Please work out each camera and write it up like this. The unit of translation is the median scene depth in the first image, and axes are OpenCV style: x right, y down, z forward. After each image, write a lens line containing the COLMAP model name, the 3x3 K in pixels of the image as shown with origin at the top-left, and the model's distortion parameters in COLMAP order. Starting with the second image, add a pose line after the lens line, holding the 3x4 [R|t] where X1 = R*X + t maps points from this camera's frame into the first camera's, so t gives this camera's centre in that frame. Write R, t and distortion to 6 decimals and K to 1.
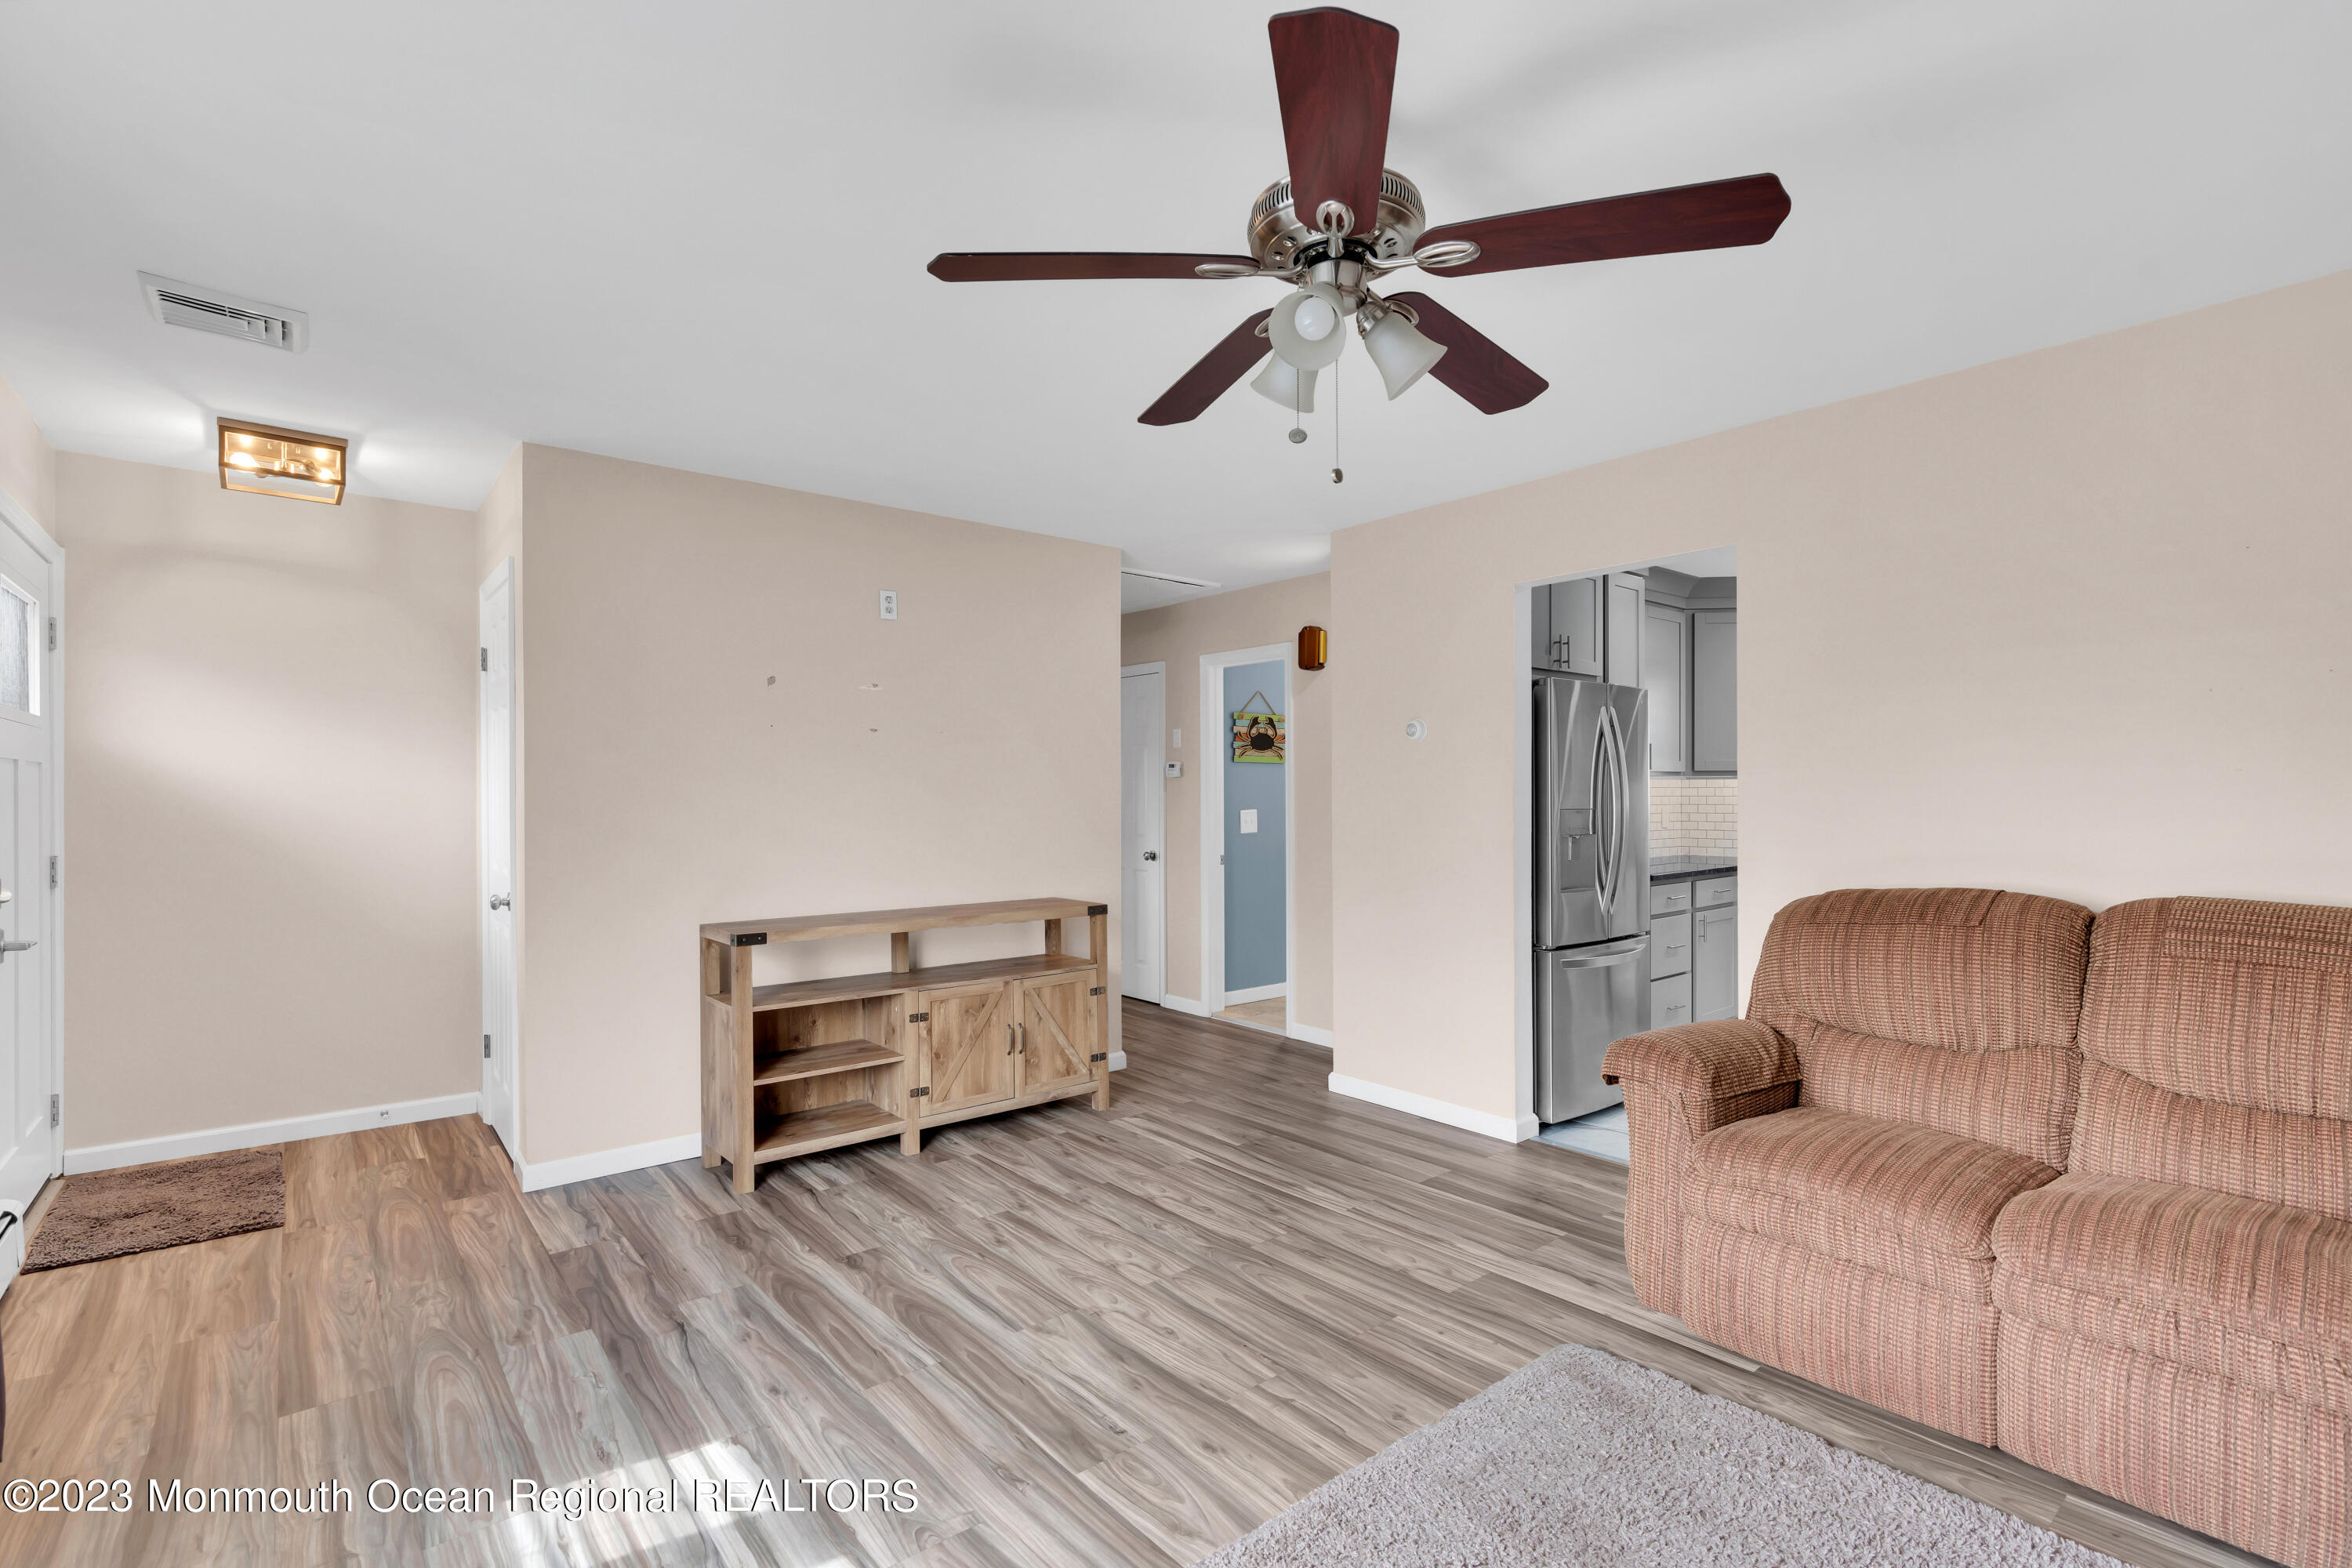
lens RADIAL K [[1073.5, 0, 1190.9], [0, 1073.5, 797.8], [0, 0, 1]] dist [-0.011121, 0.000502]
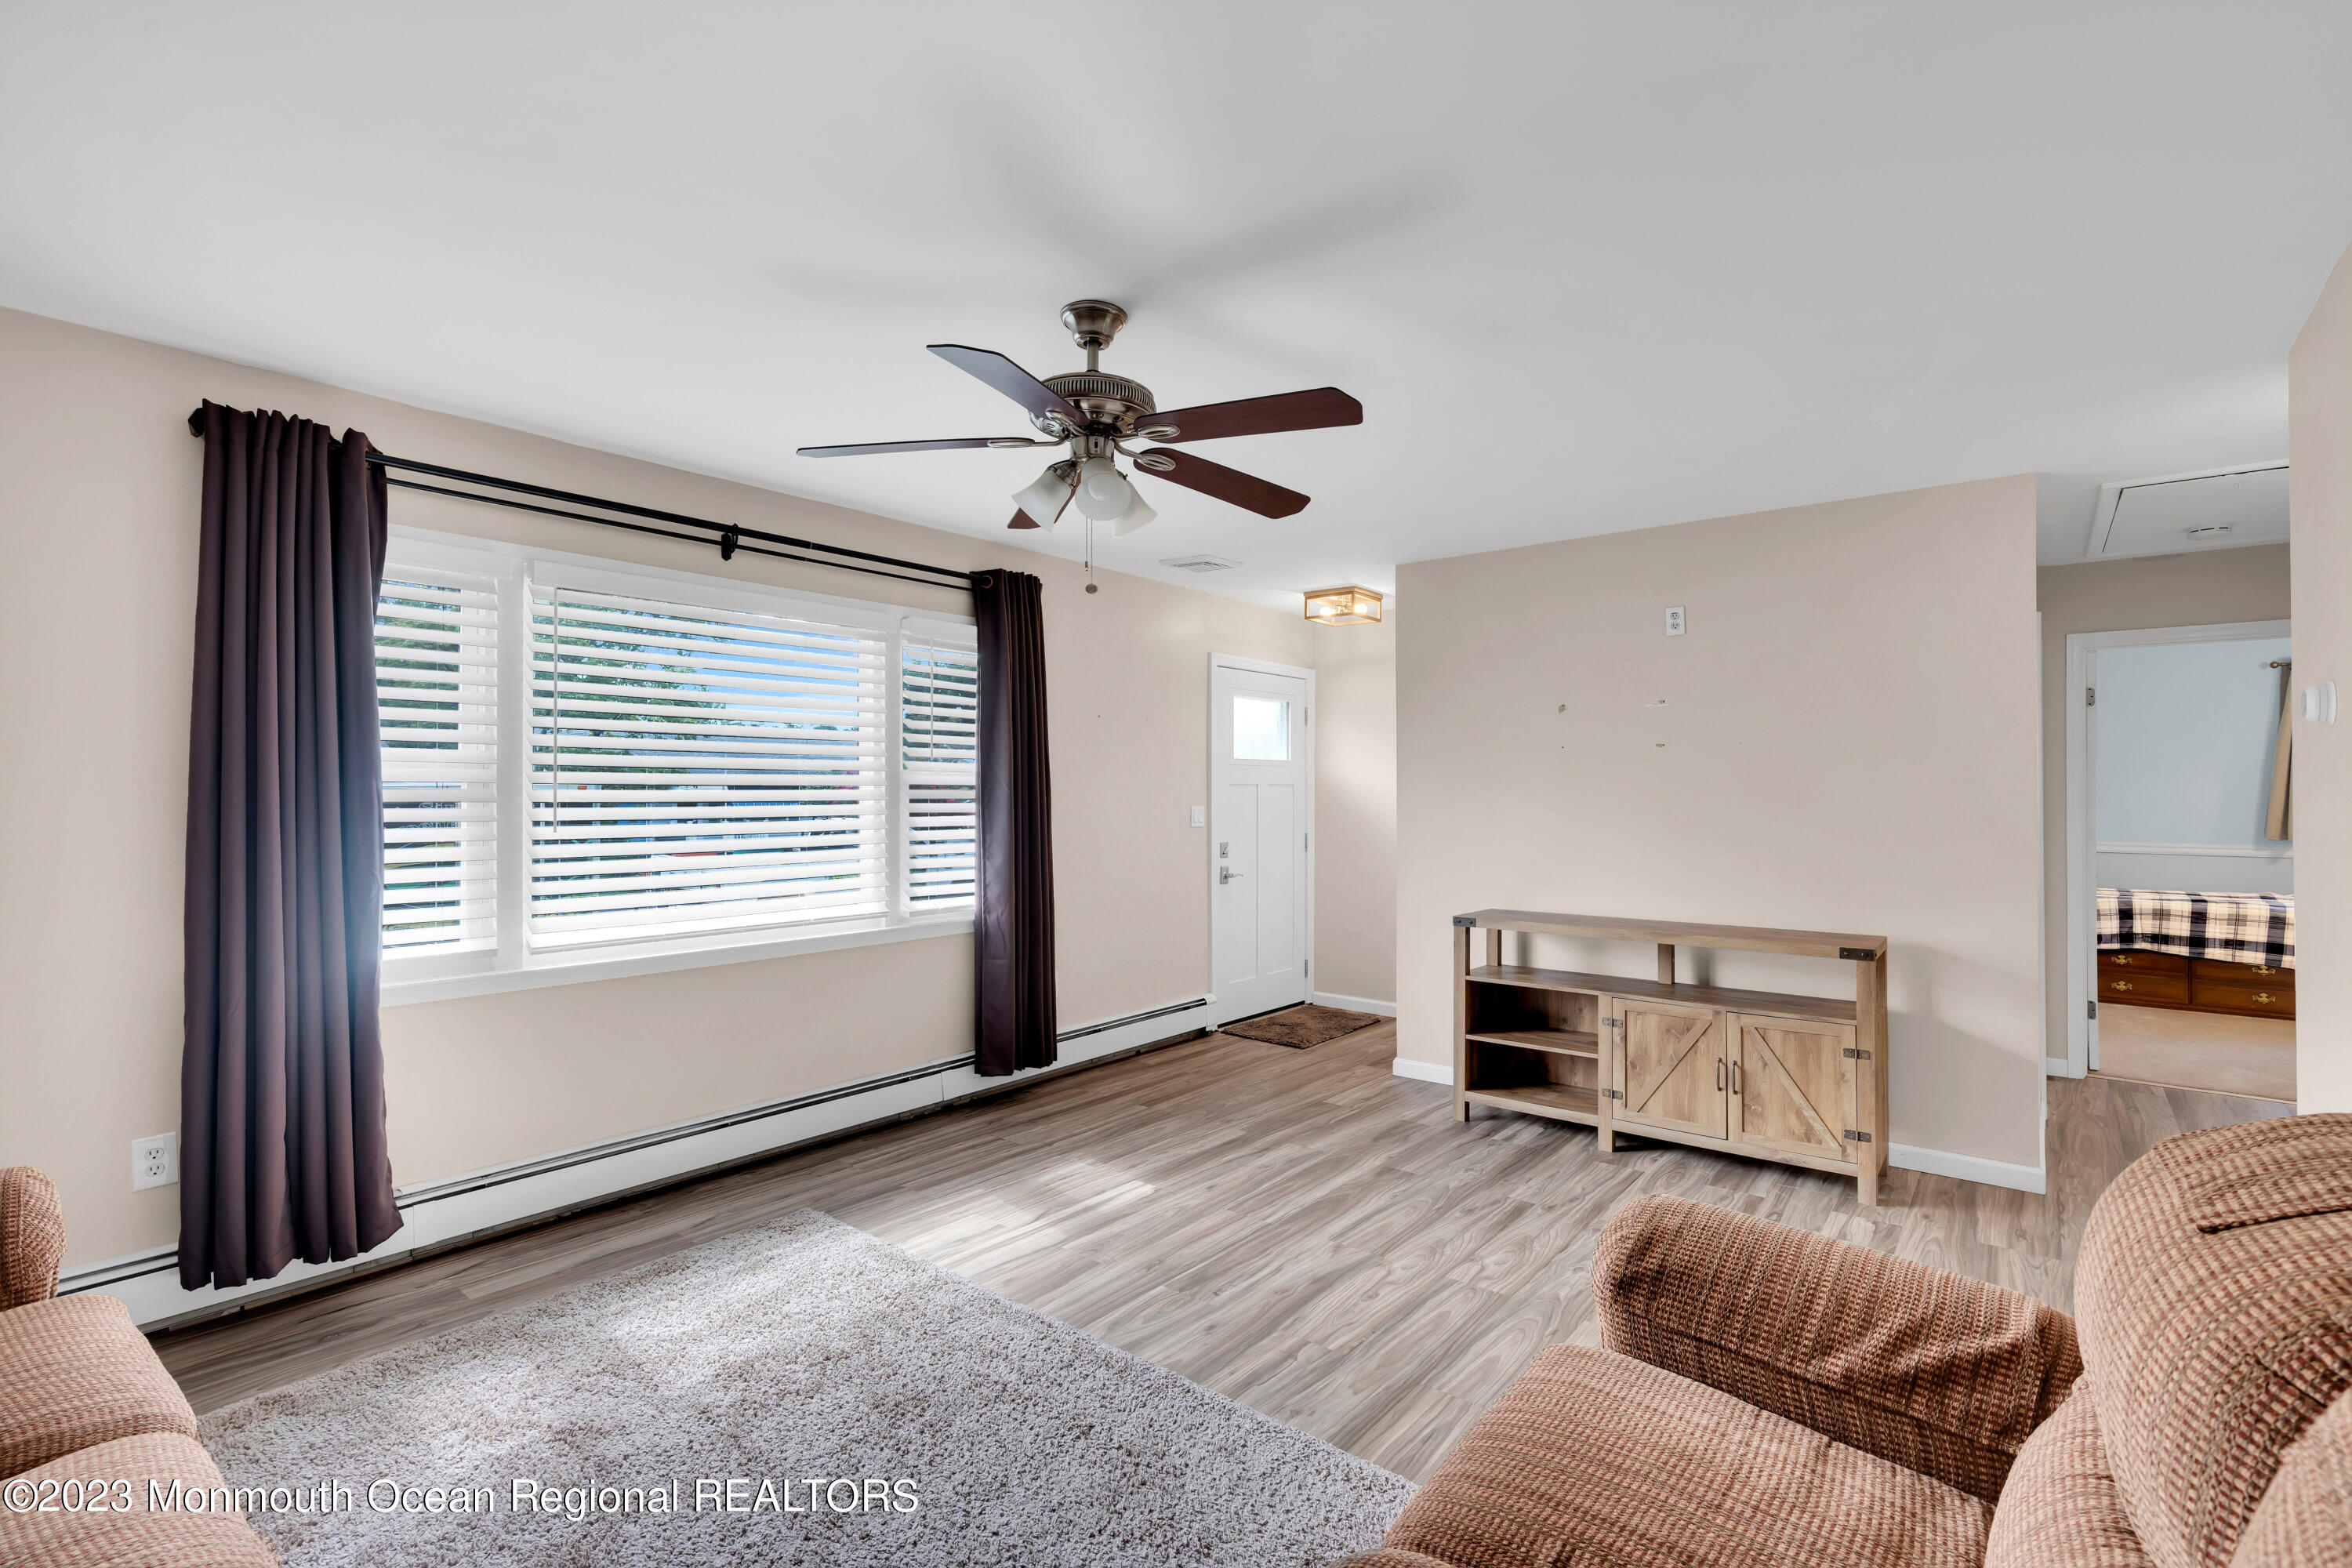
lens RADIAL K [[1073.5, 0, 1190.0], [0, 1073.5, 785.3], [0, 0, 1]] dist [-0.011121, 0.000502]
pose [[0.183990, -0.003117, -0.982923, 0.775231], [-0.002499, 0.999990, -0.003638, -0.024038], [0.982925, 0.003126, 0.183981, 0.446279]]
